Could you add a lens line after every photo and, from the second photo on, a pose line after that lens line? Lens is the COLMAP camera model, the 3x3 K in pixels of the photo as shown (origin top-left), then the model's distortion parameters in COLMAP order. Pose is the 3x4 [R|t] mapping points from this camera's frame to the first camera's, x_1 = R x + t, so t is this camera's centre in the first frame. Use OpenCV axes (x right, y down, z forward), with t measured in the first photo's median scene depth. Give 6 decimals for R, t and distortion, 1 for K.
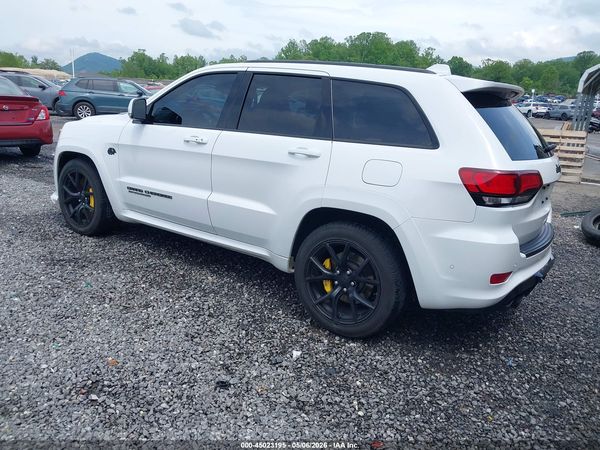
lens RADIAL K [[473.8, 0, 300.0], [0, 473.8, 225.0], [0, 0, 1]] dist [0.019160, -0.009428]
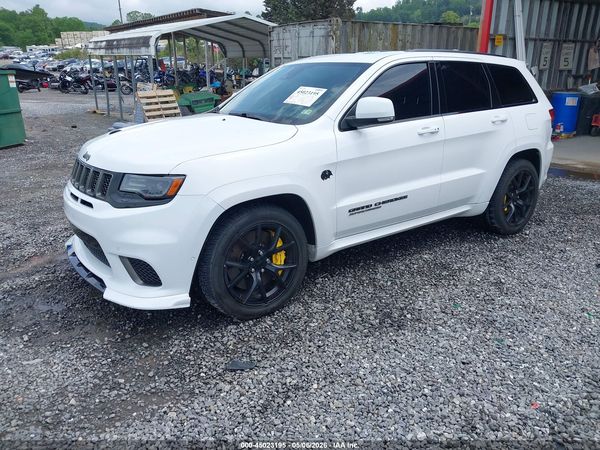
lens RADIAL K [[473.8, 0, 300.0], [0, 473.8, 225.0], [0, 0, 1]] dist [0.019160, -0.009428]
pose [[0.333018, -0.355812, 0.873210, -1.191114], [0.277314, 0.922072, 0.269963, -0.321175], [-0.901219, 0.152251, 0.405739, 0.802702]]
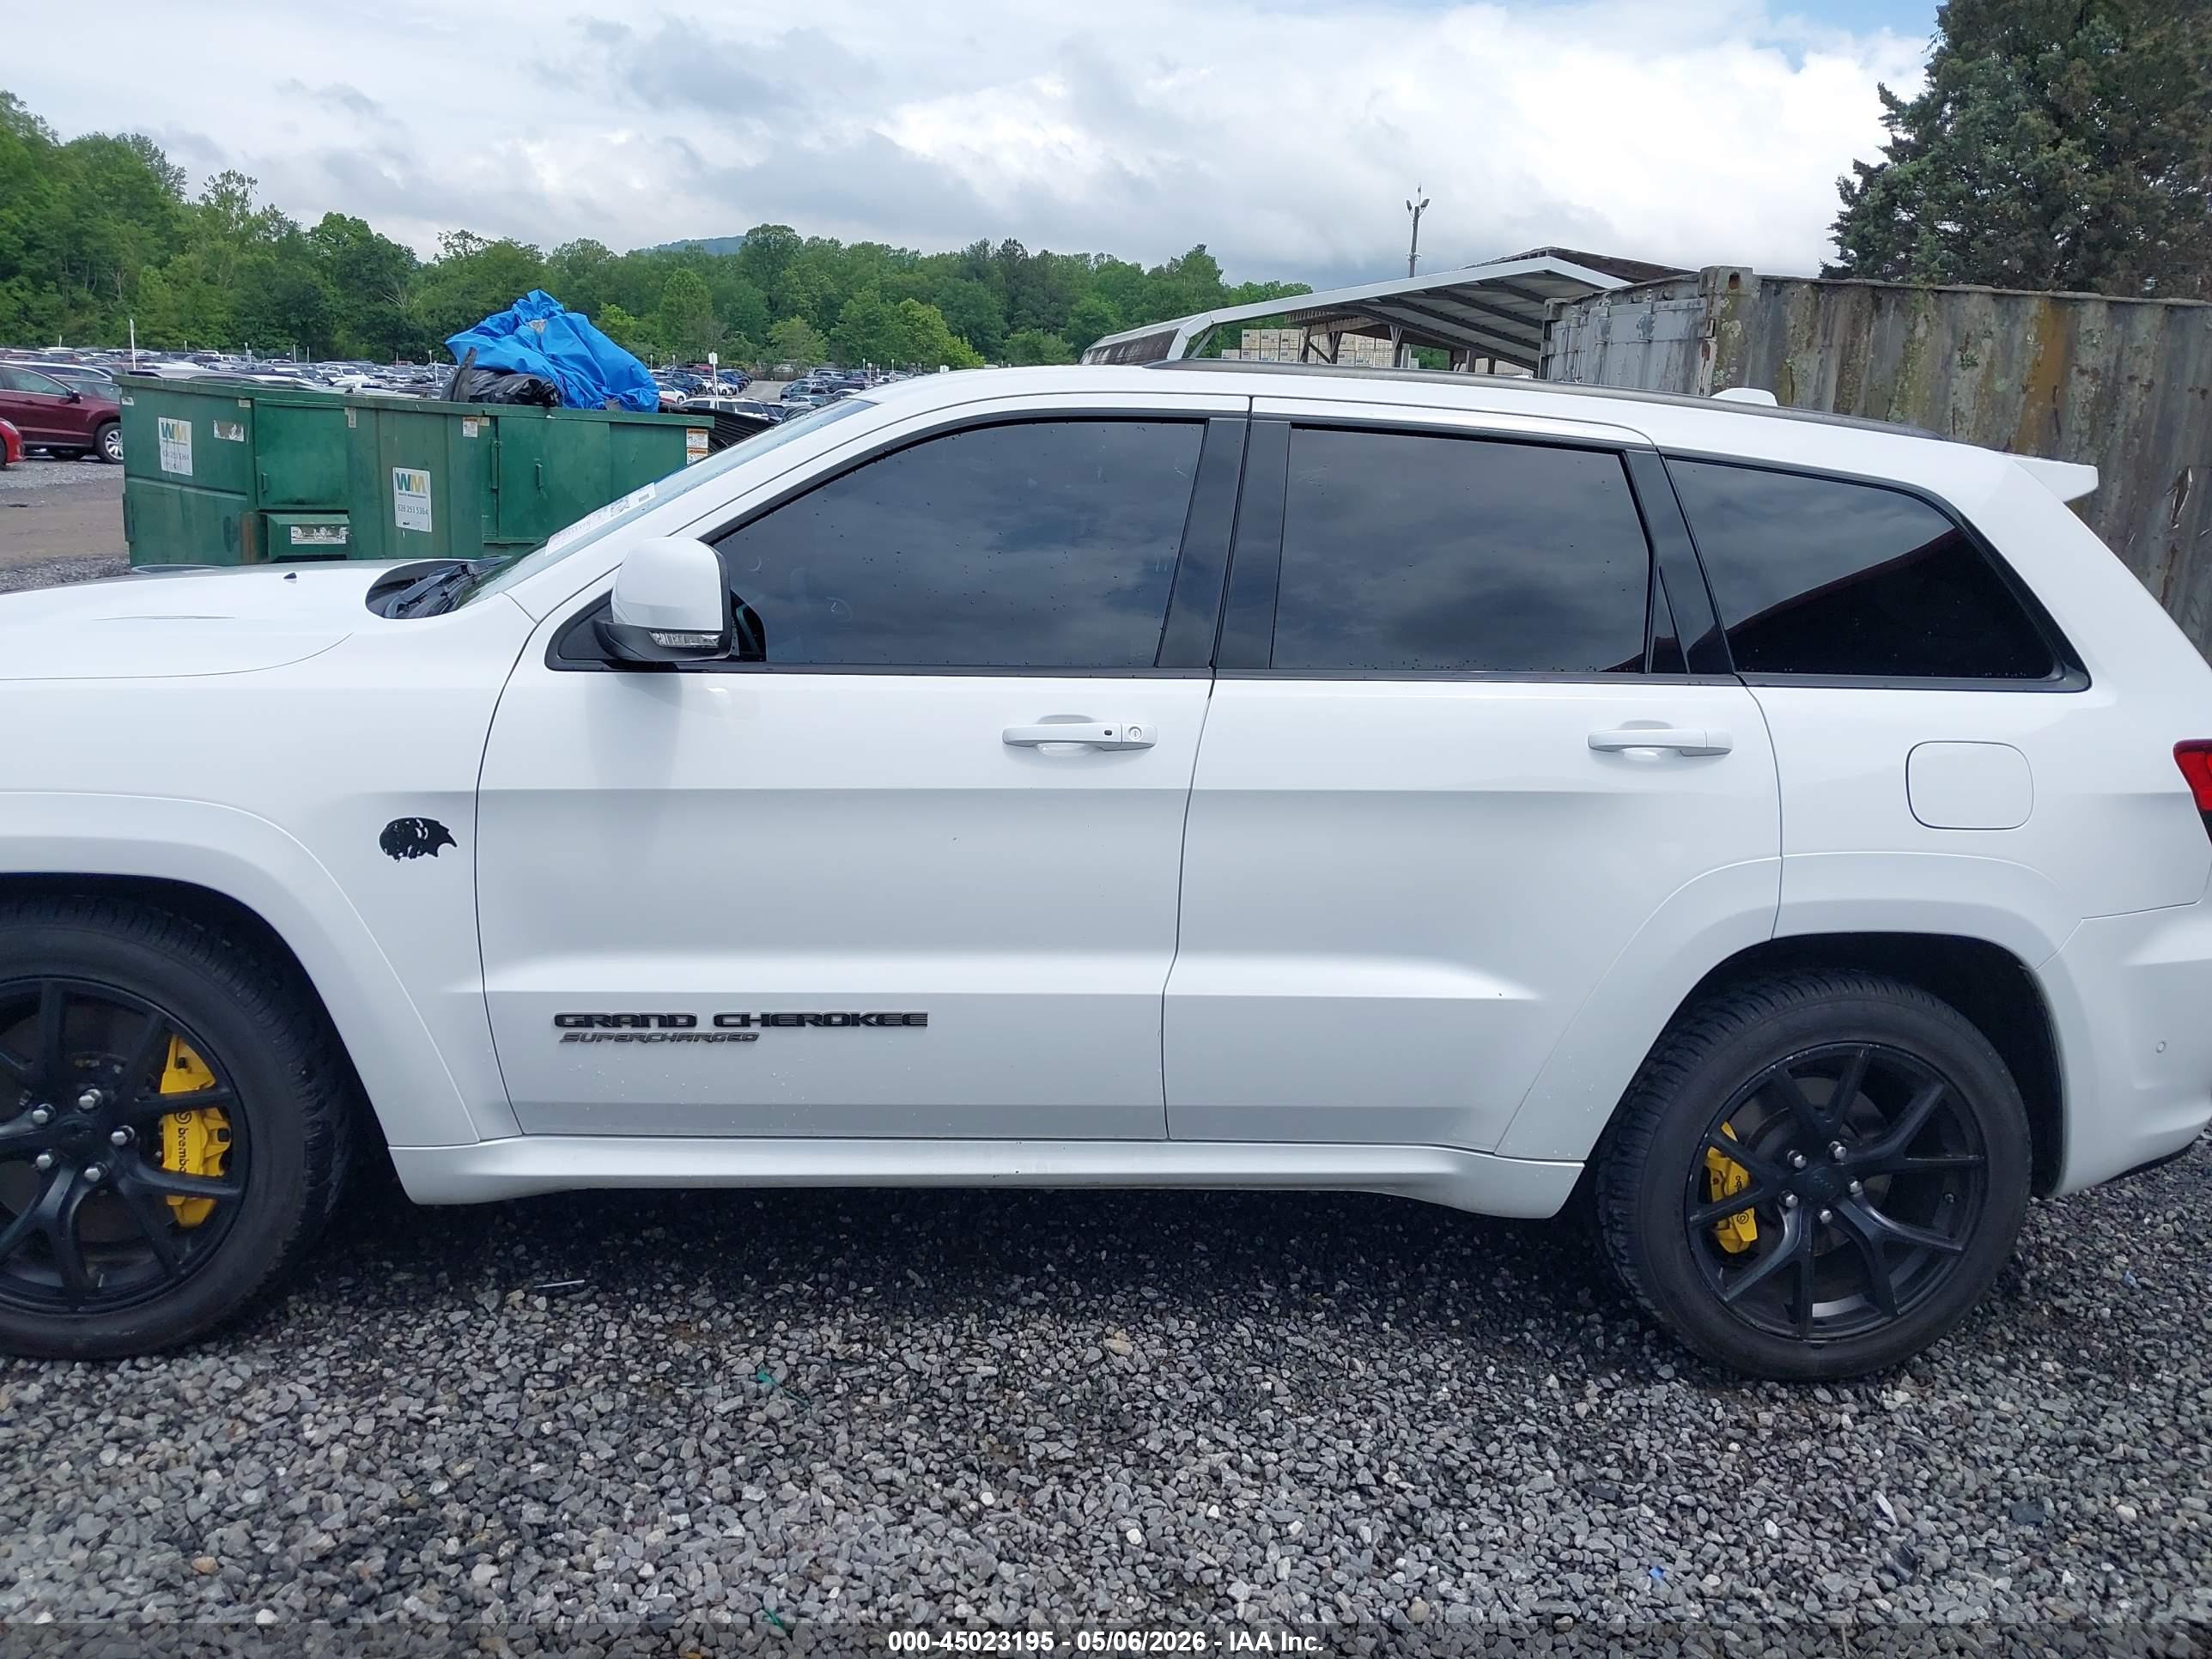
lens RADIAL K [[1746.8, 0, 1106.0], [0, 1746.8, 829.5], [0, 0, 1]] dist [0.019160, -0.009428]
pose [[0.760751, -0.159366, 0.629174, -0.661052], [0.162883, 0.985242, 0.052610, -0.163329], [-0.628273, 0.062458, 0.775482, 0.359644]]
